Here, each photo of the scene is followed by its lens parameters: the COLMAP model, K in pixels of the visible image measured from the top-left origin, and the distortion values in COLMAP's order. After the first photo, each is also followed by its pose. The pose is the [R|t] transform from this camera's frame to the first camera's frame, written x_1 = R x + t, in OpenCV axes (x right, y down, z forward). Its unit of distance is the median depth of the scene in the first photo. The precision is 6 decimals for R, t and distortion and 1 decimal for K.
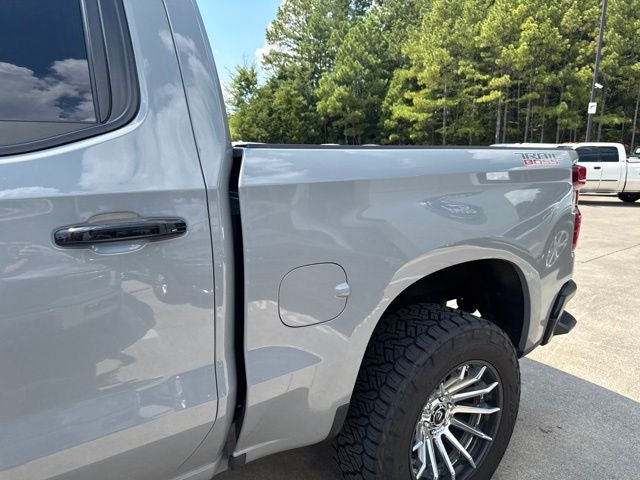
lens RADIAL K [[473.8, 0, 318.6], [0, 473.8, 262.4], [0, 0, 1]] dist [0.004552, -0.009890]
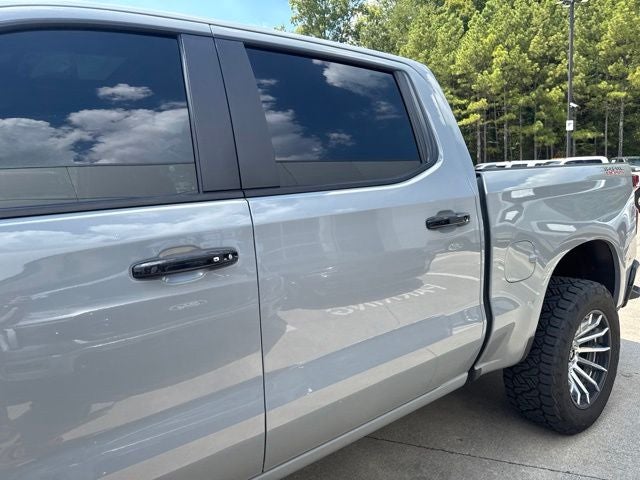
lens RADIAL K [[476.5, 0, 320.6], [0, 476.5, 252.8], [0, 0, 1]] dist [-0.001467, -0.008713]
pose [[0.997401, -0.062774, 0.035365, -0.023137], [0.065342, 0.994899, -0.076855, 0.003741], [-0.030360, 0.078966, 0.996415, -0.018248]]
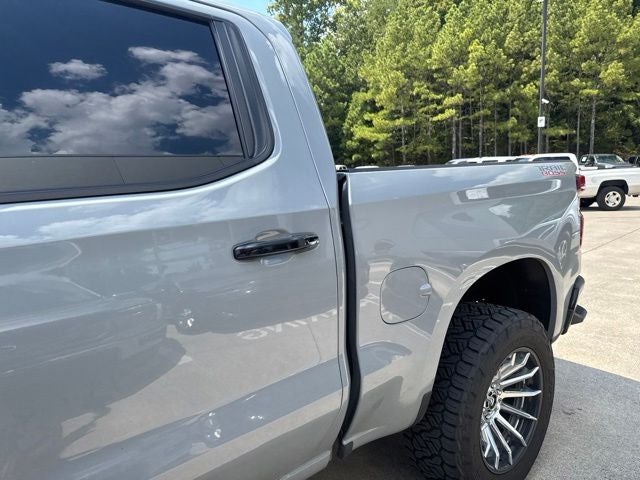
lens RADIAL K [[470.5, 0, 326.8], [0, 470.5, 259.9], [0, 0, 1]] dist [0.033303, -0.049293]
pose [[0.994292, -0.062473, 0.086487, -0.009347], [0.066548, 0.996765, -0.045061, 0.000637], [-0.083392, 0.050559, 0.995233, -0.004353]]
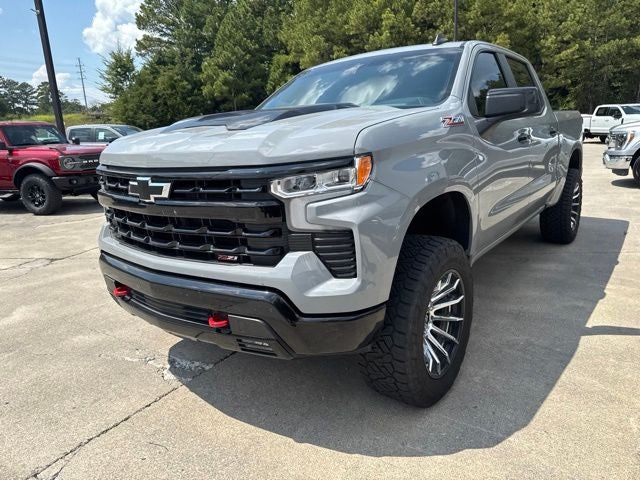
lens RADIAL K [[473.7, 0, 318.3], [0, 473.7, 256.3], [0, 0, 1]] dist [0.006977, -0.012117]
pose [[0.950689, -0.130810, 0.281209, -0.119111], [0.123971, 0.991394, 0.042054, 0.018242], [-0.284290, -0.005119, 0.958725, -0.074664]]
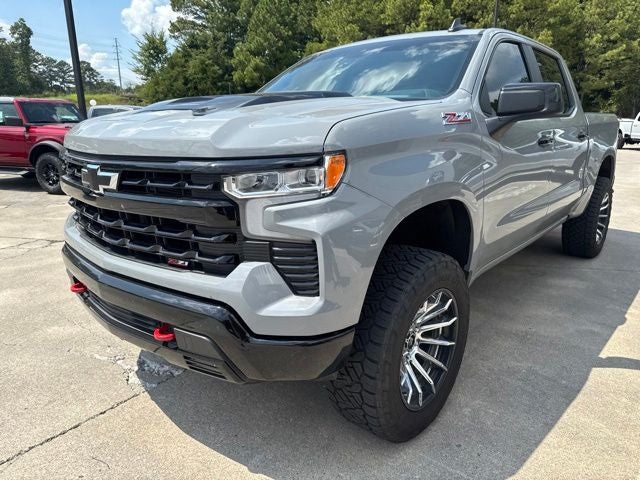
lens RADIAL K [[473.8, 0, 318.6], [0, 473.8, 262.4], [0, 0, 1]] dist [0.004552, -0.009890]
pose [[0.969582, -0.079167, 0.231610, -0.109723], [0.065285, 0.995614, 0.067012, 0.016956], [-0.235900, -0.049853, 0.970498, -0.068201]]
